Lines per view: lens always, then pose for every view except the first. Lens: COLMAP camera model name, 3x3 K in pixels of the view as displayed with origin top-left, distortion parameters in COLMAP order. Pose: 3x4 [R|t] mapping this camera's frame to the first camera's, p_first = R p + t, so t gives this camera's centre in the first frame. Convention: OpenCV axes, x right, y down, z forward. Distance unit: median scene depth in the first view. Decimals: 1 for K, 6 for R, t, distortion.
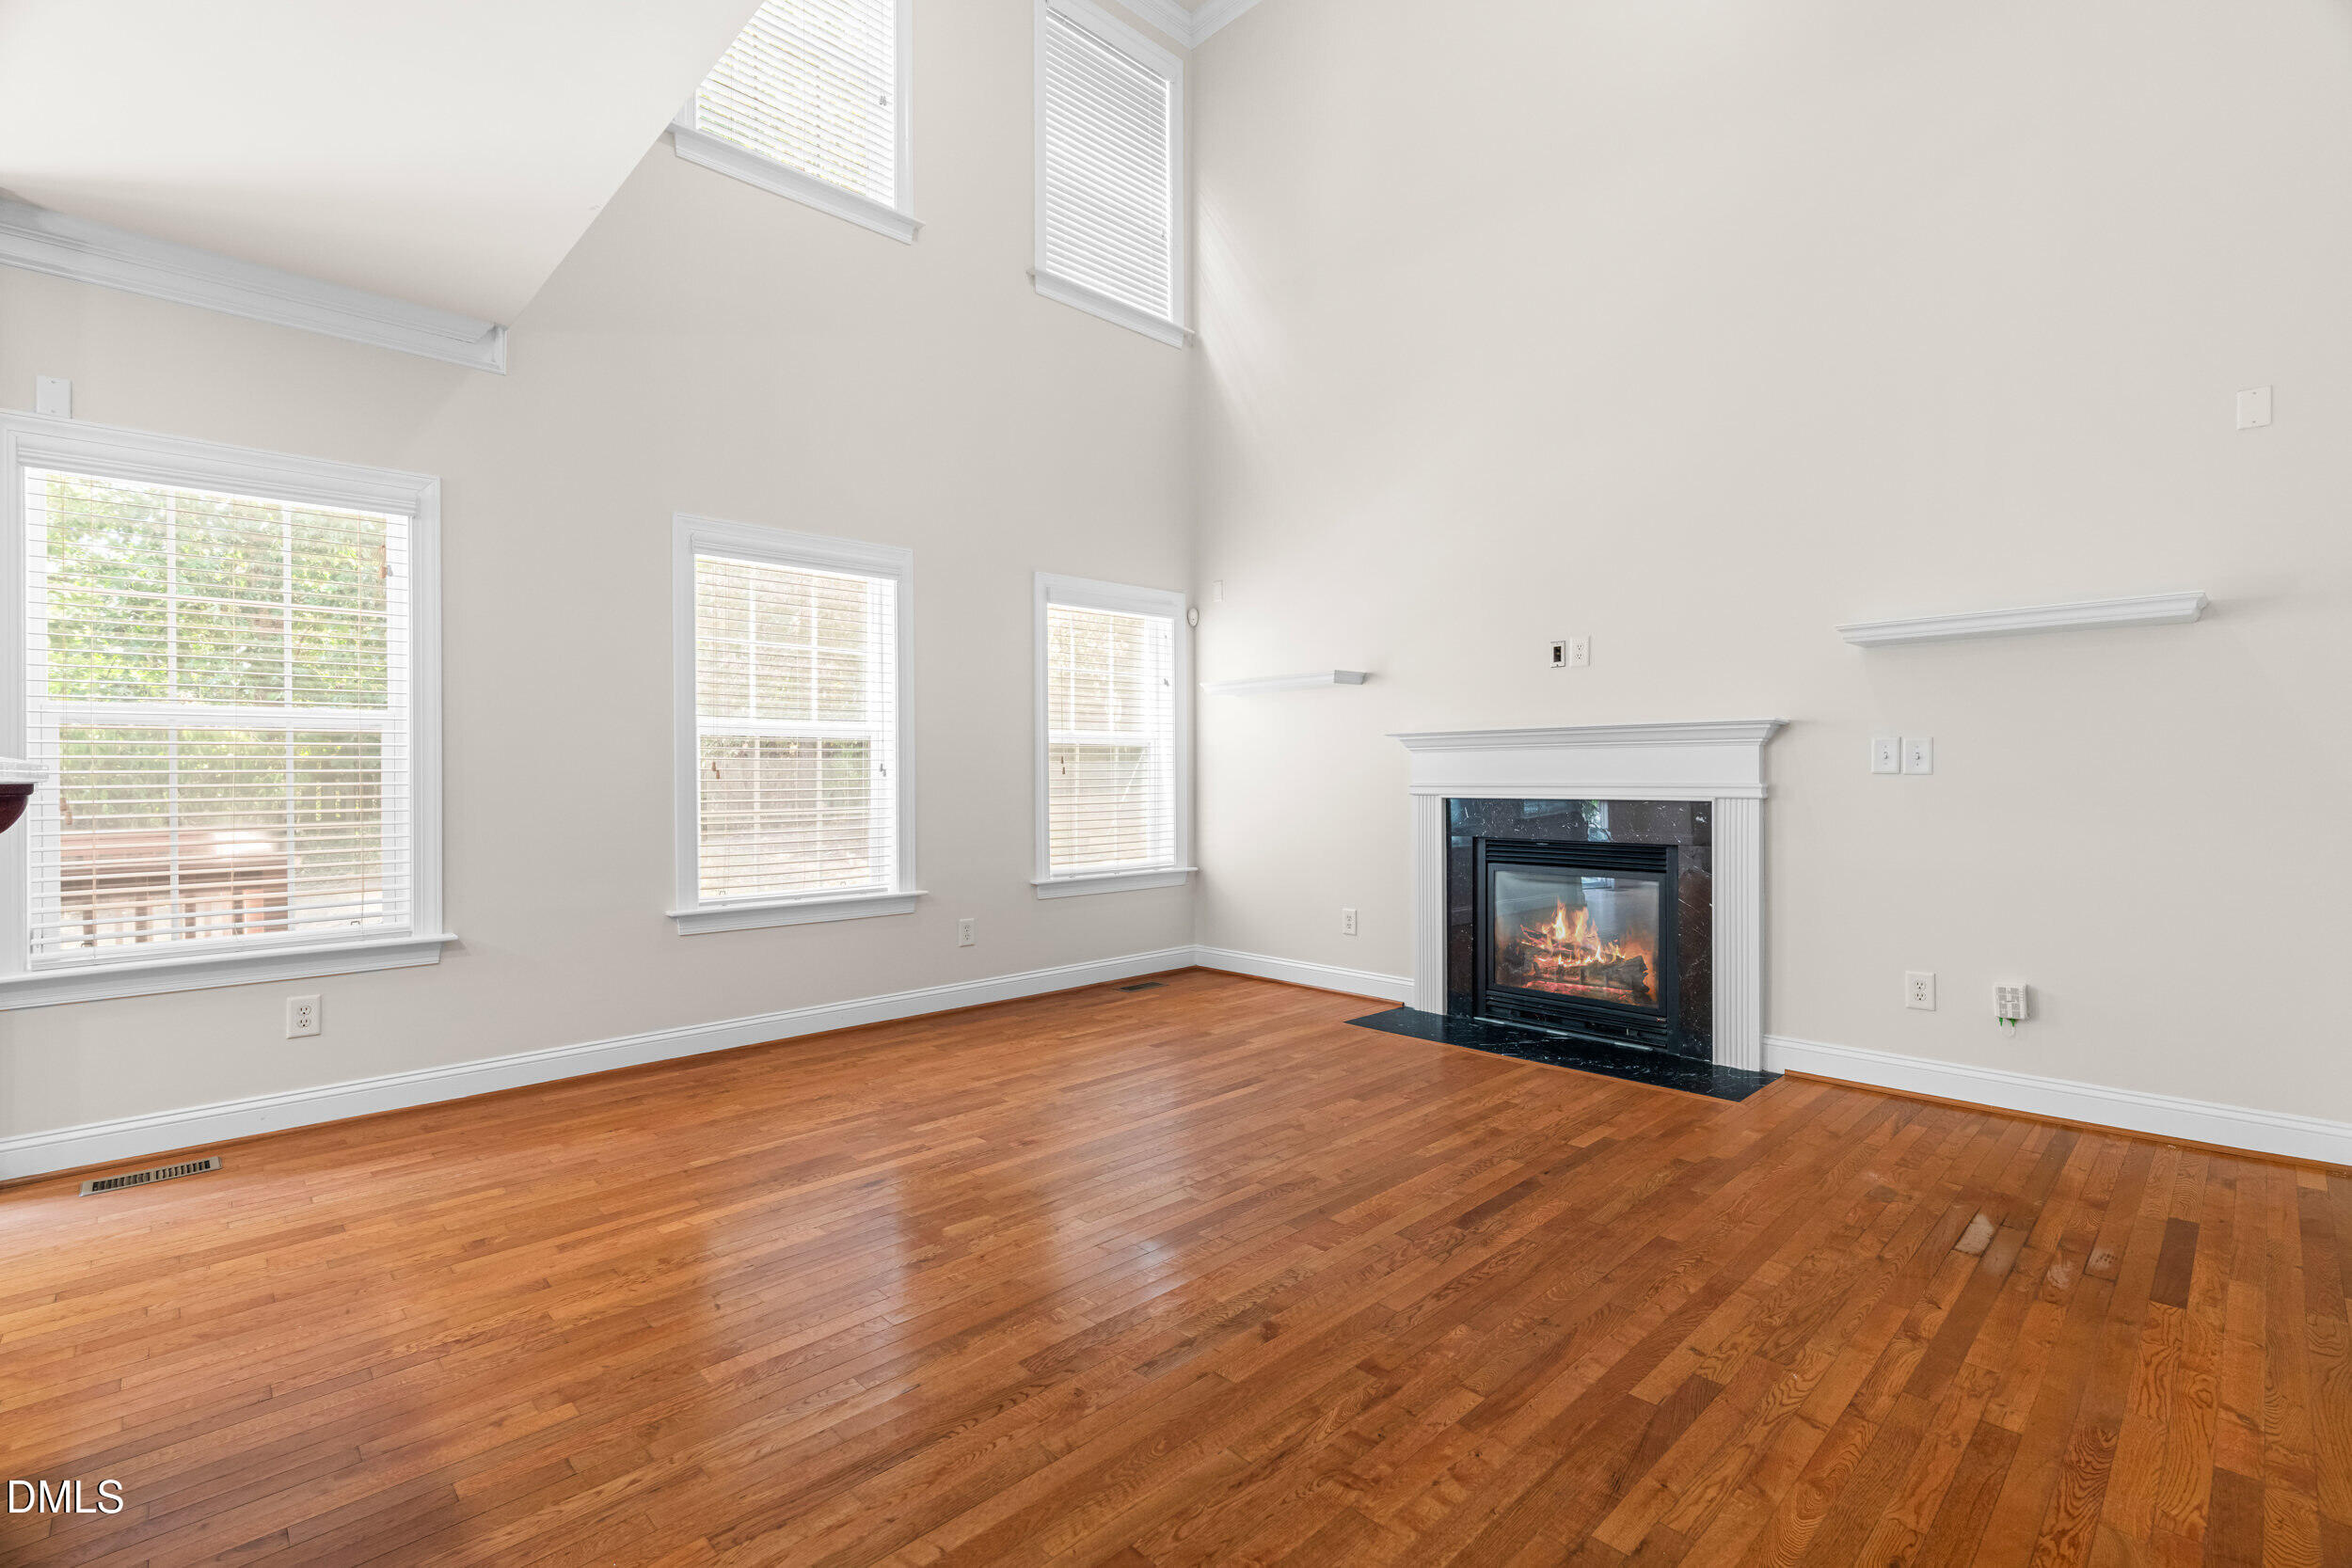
lens RADIAL K [[1069.1, 0, 1179.1], [0, 1069.1, 766.0], [0, 0, 1]] dist [-0.007753, 0.000983]
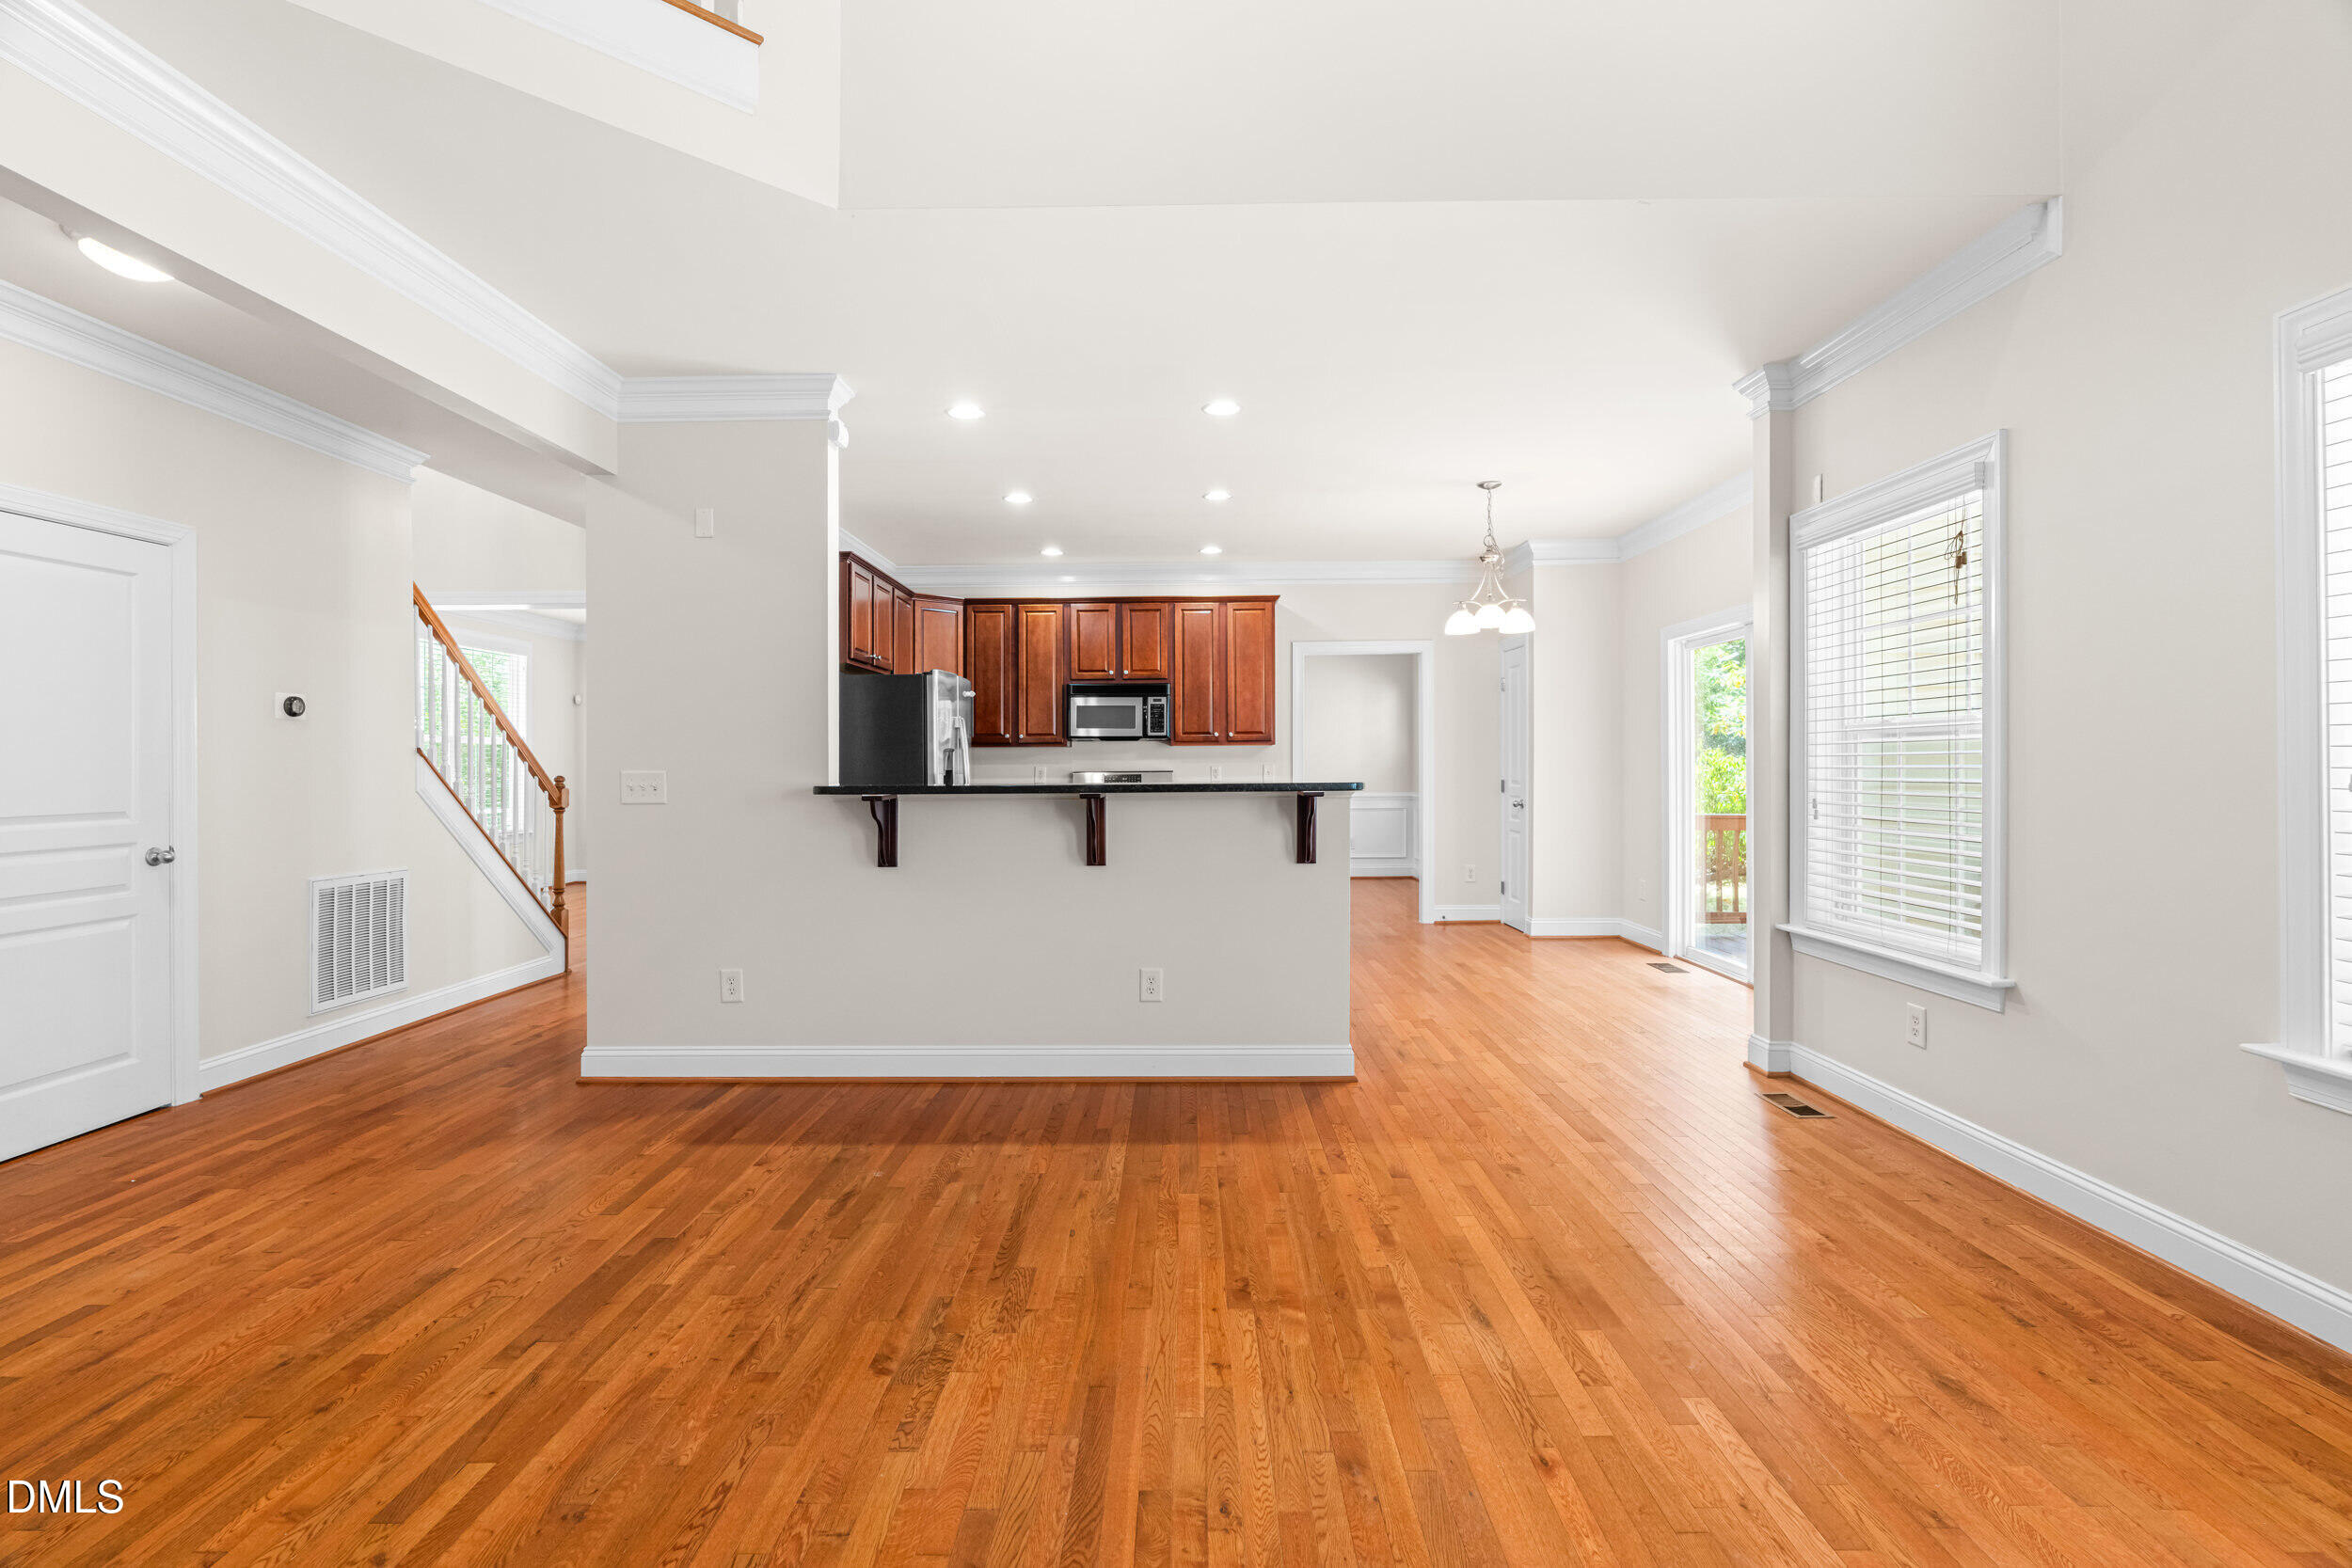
lens RADIAL K [[1069.1, 0, 1179.1], [0, 1069.1, 766.0], [0, 0, 1]] dist [-0.007753, 0.000983]
pose [[-0.702375, 0.013585, -0.711677, 0.407448], [0.018531, 0.999828, 0.000796, -0.025955], [0.711566, -0.012629, -0.702506, 1.307300]]
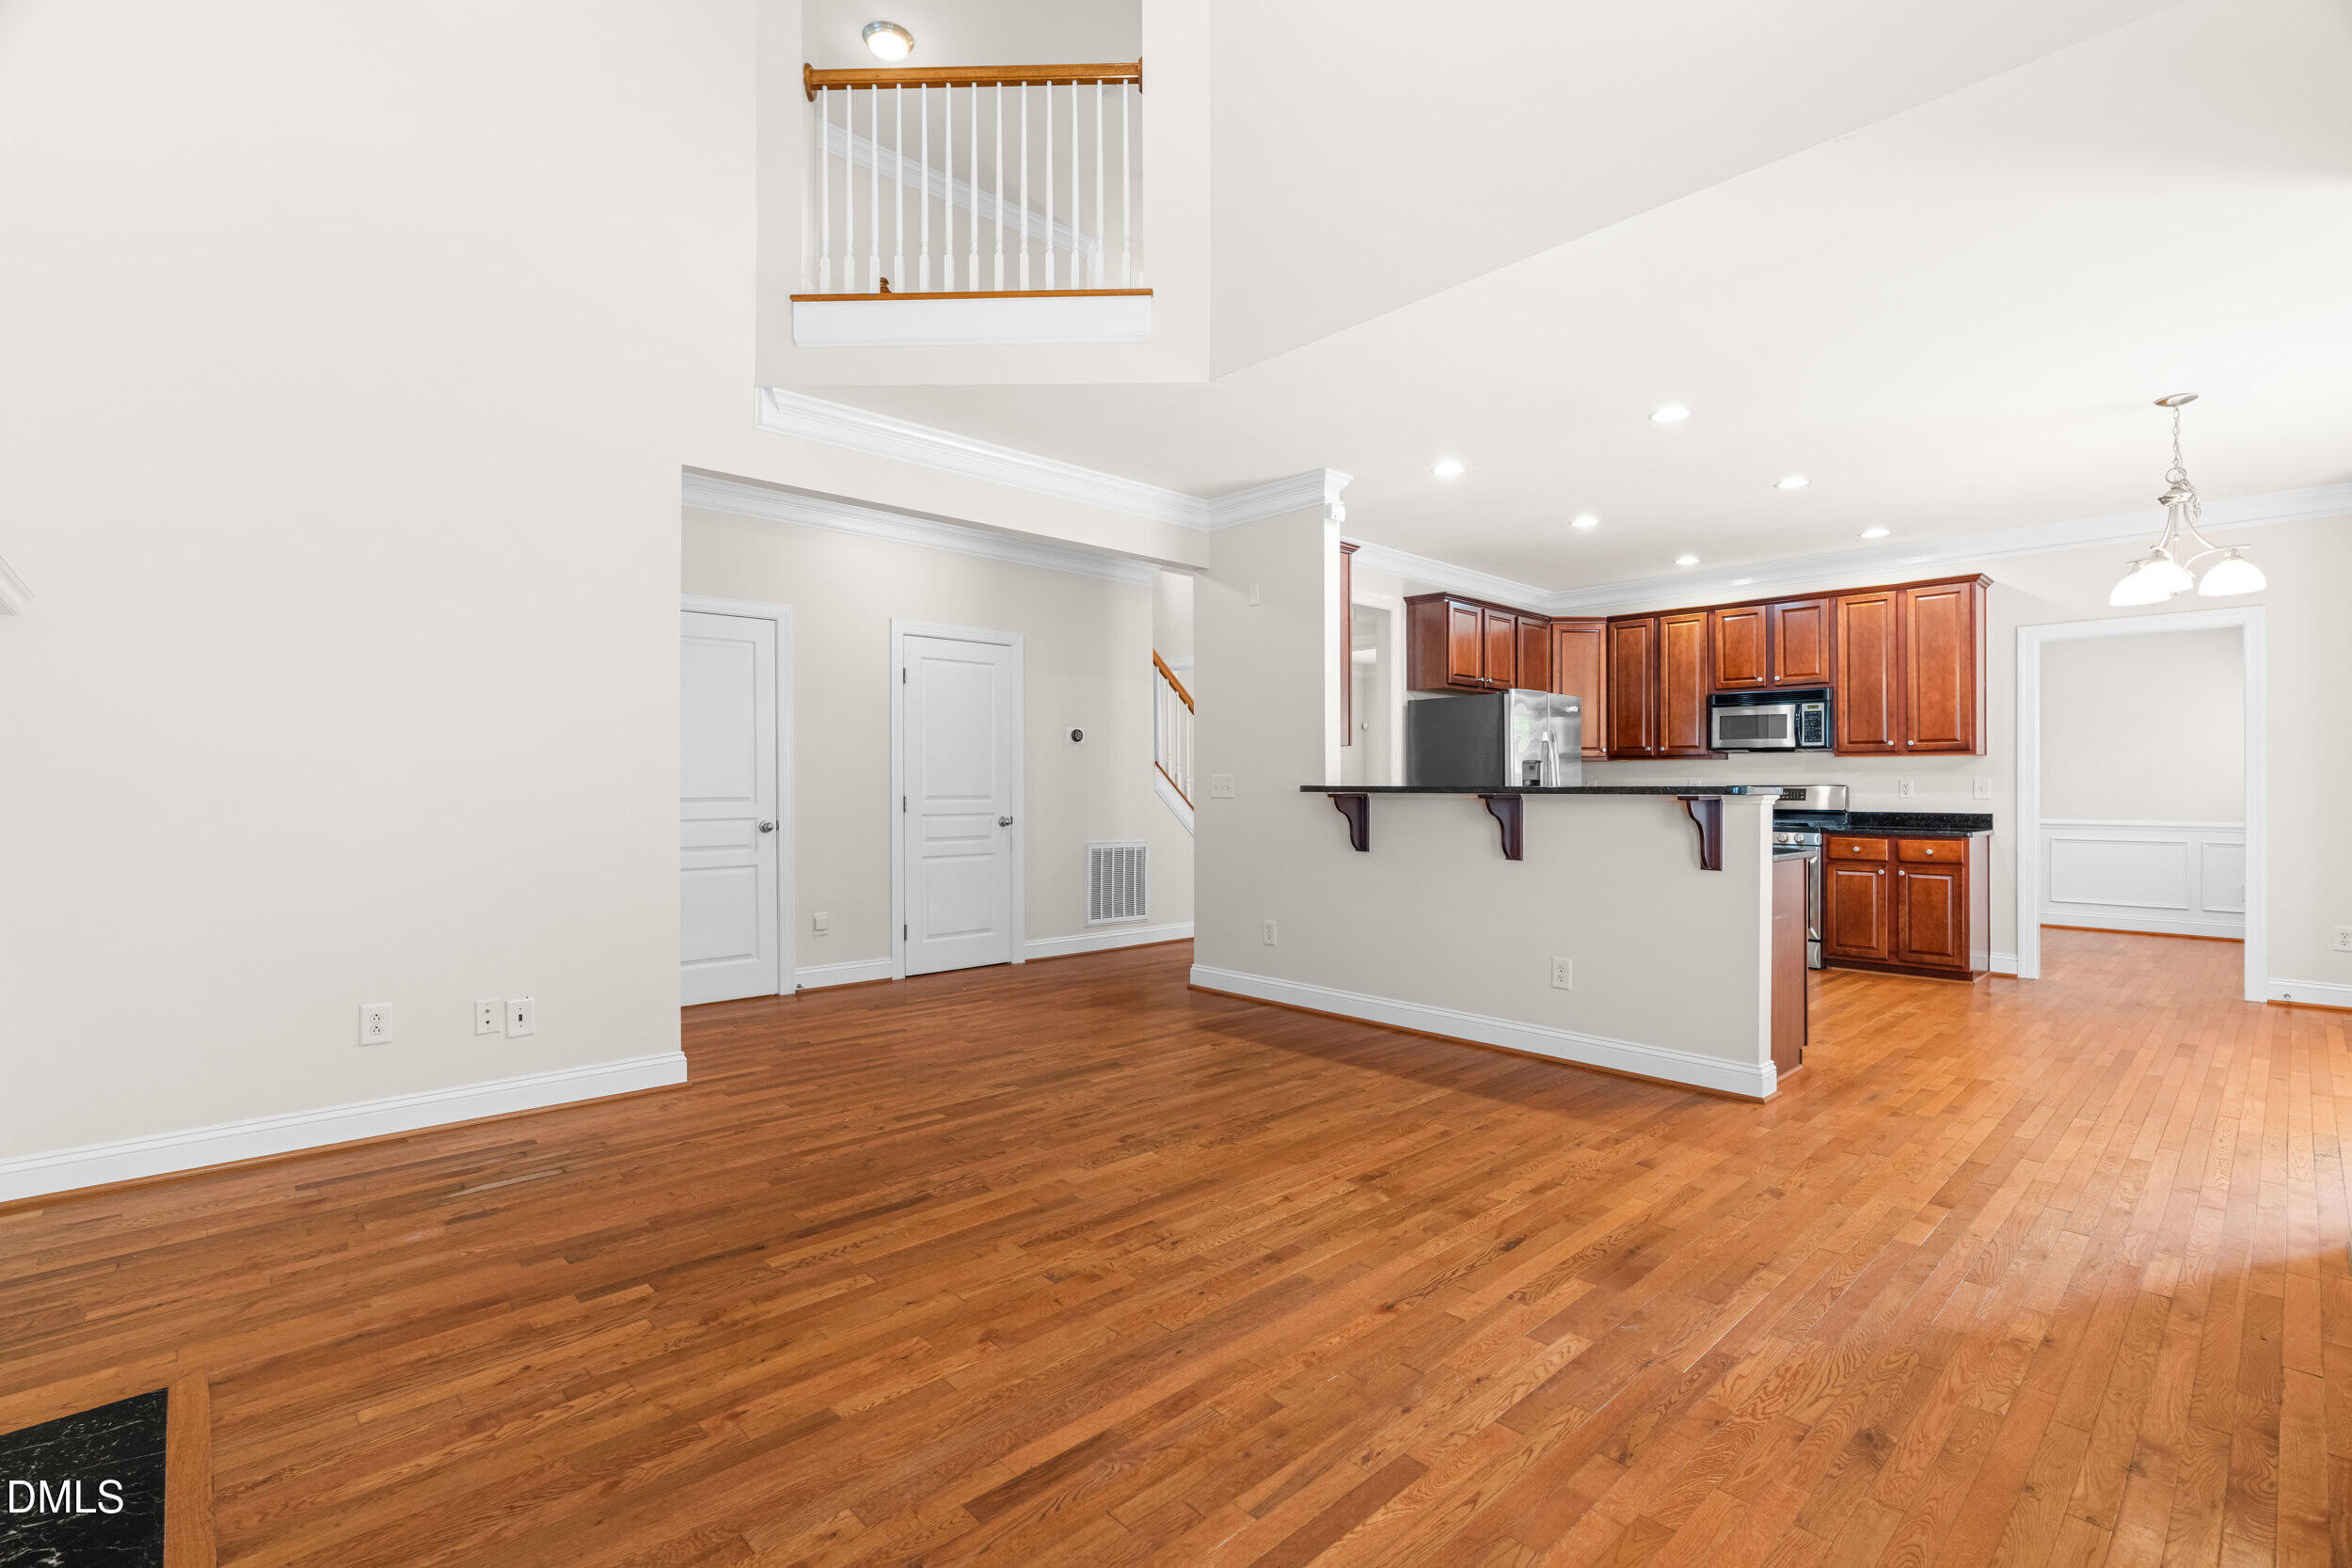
lens RADIAL K [[1063.5, 0, 1176.0], [0, 1063.5, 784.0], [0, 0, 1]] dist [-0.007791, 0.000999]
pose [[-0.999871, 0.003105, 0.015789, -0.013921], [0.002904, 0.999915, -0.012704, 0.009241], [-0.015827, -0.012657, -0.999795, 1.776600]]
